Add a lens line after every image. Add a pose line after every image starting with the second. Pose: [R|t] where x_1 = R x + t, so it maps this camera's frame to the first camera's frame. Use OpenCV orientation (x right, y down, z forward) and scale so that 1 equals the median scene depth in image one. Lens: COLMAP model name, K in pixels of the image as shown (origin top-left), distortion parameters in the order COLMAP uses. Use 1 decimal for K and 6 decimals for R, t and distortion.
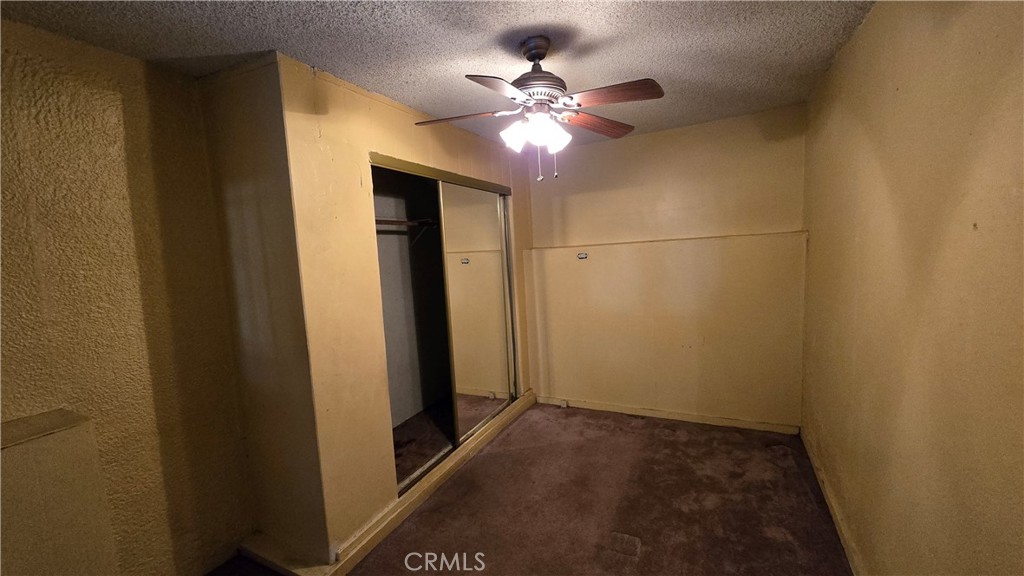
lens RADIAL K [[418.2, 0, 510.3], [0, 418.2, 283.5], [0, 0, 1]] dist [-0.006649, 0.001008]
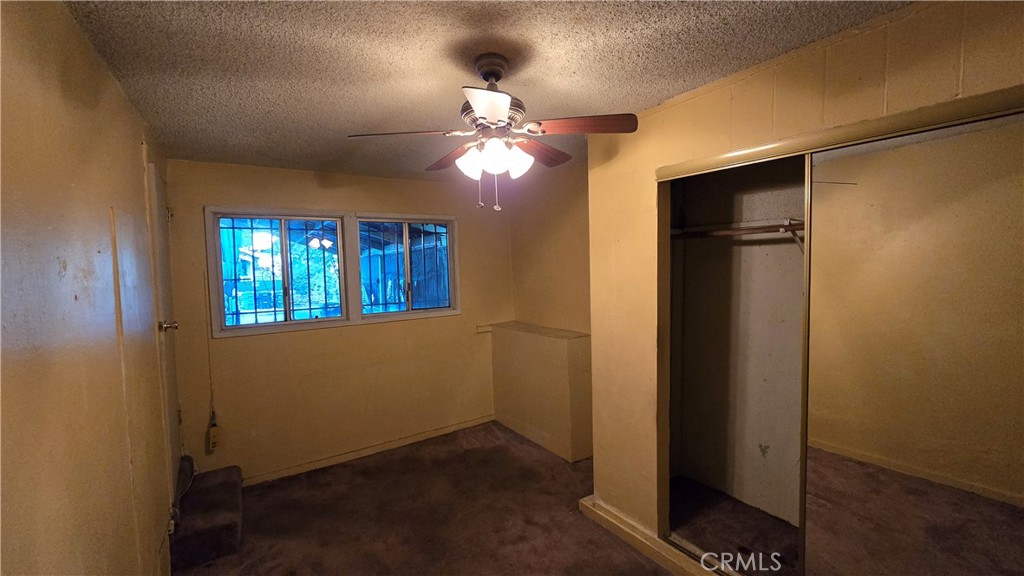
lens RADIAL K [[418.2, 0, 510.3], [0, 418.2, 283.5], [0, 0, 1]] dist [-0.006649, 0.001008]
pose [[-0.517351, 0.099540, -0.849964, 0.773819], [-0.030093, 0.990482, 0.134312, -0.194890], [0.855244, 0.095064, -0.509432, 1.382146]]
